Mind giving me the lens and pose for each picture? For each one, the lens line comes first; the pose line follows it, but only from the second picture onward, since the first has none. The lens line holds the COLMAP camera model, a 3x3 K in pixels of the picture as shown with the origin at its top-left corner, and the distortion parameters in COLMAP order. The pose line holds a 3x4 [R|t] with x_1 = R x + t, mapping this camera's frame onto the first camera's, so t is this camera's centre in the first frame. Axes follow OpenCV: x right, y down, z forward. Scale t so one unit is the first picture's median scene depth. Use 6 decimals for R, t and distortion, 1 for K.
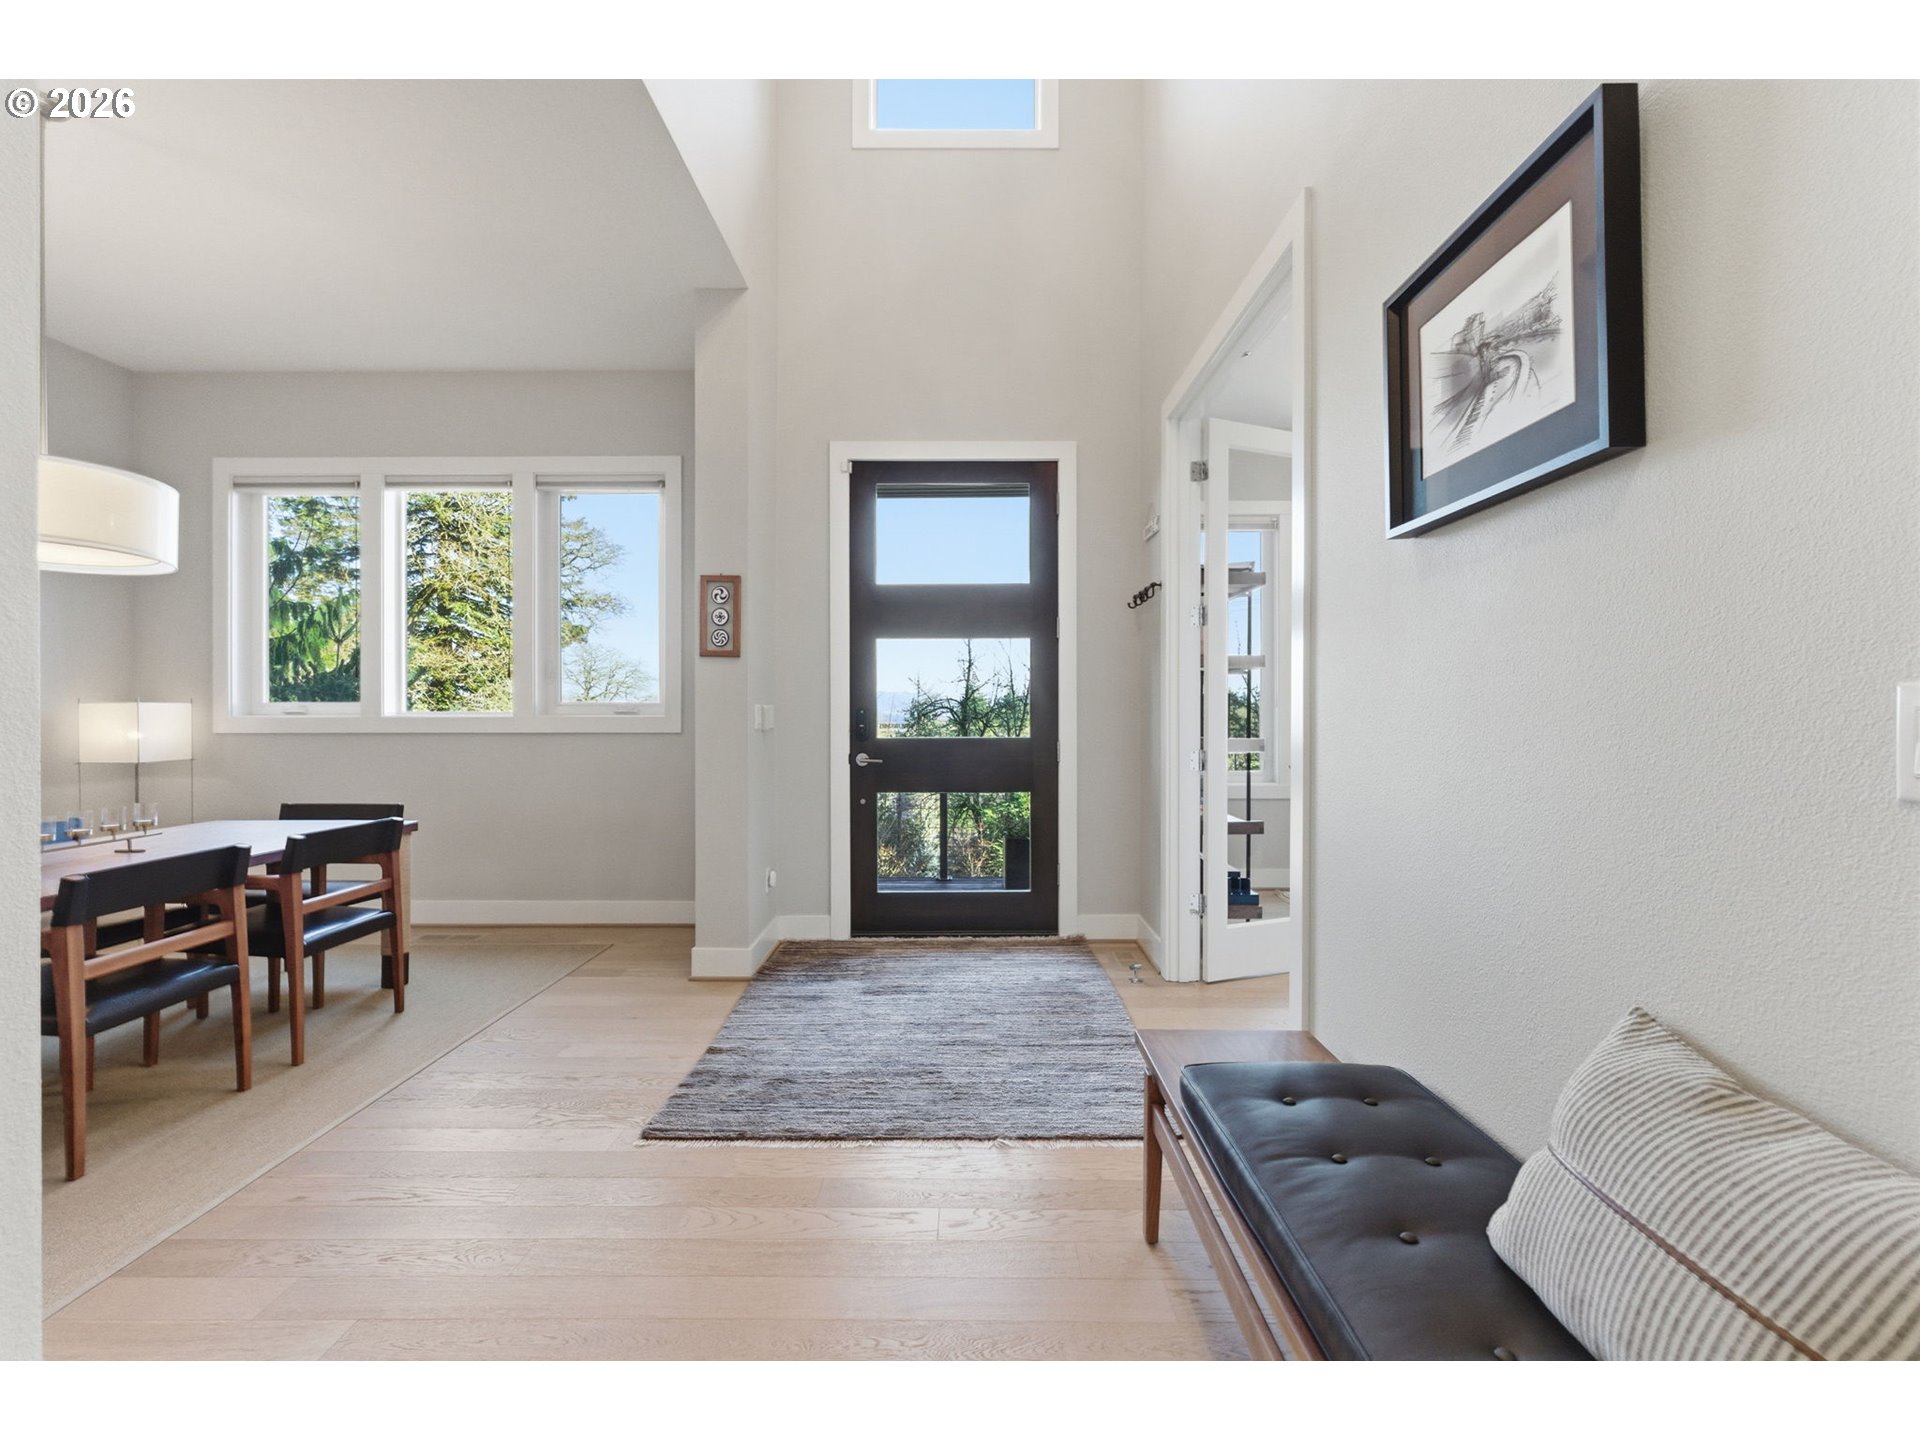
lens RADIAL K [[879.3, 0, 962.8], [0, 879.3, 719.4], [0, 0, 1]] dist [-0.003162, 0.001876]
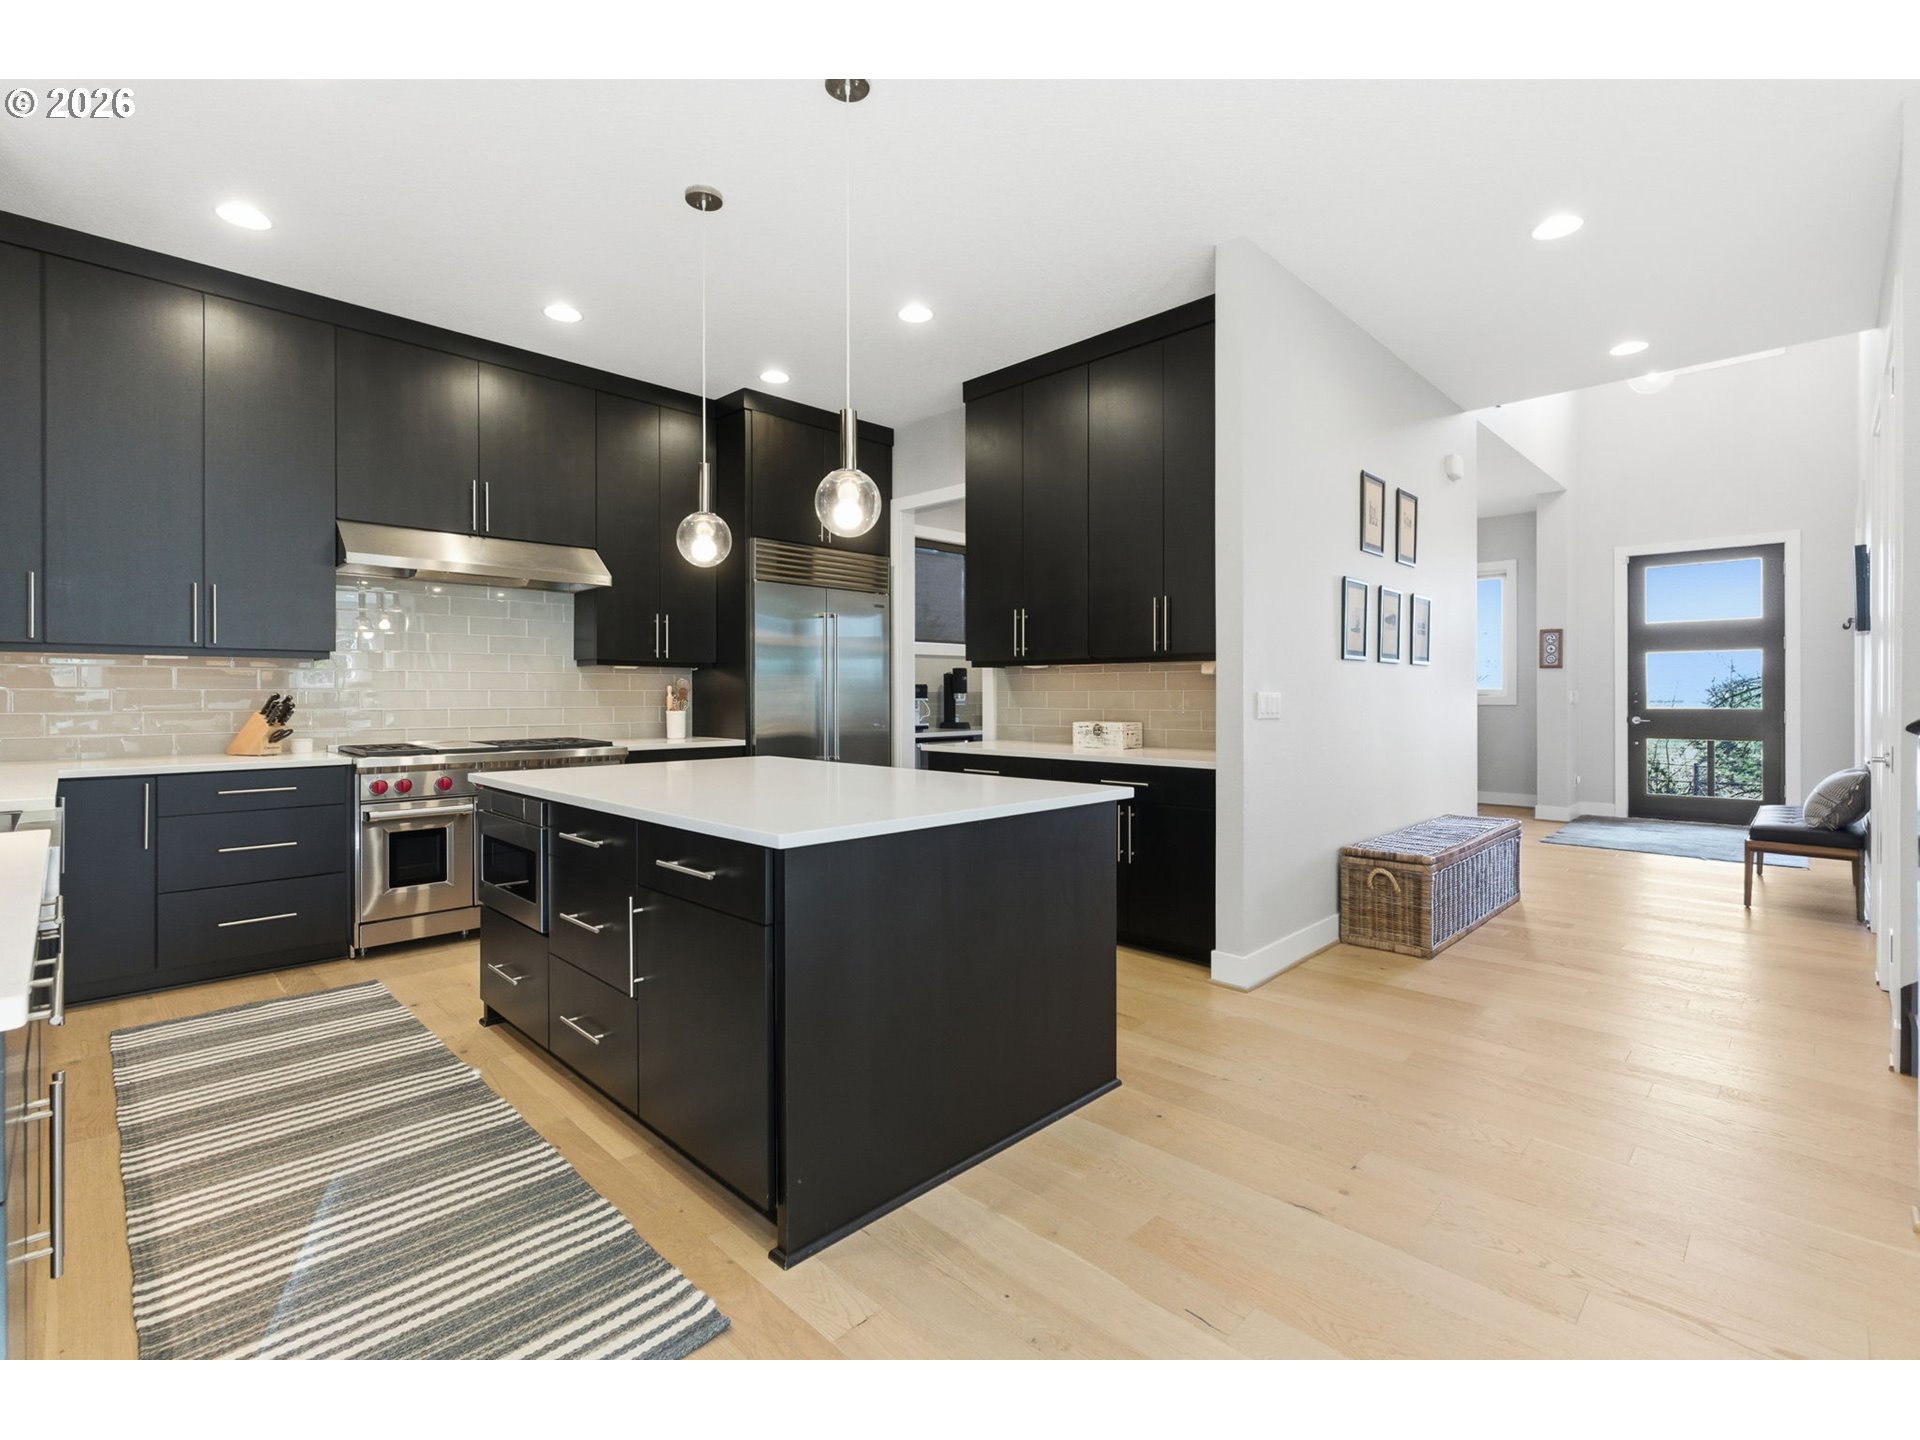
lens RADIAL K [[879.3, 0, 962.7], [0, 879.3, 701.3], [0, 0, 1]] dist [-0.003162, 0.001876]
pose [[0.718590, 0.003646, -0.695425, 0.147860], [0.001081, 0.999979, 0.006360, -0.006014], [0.695434, -0.005322, 0.718571, -1.273355]]
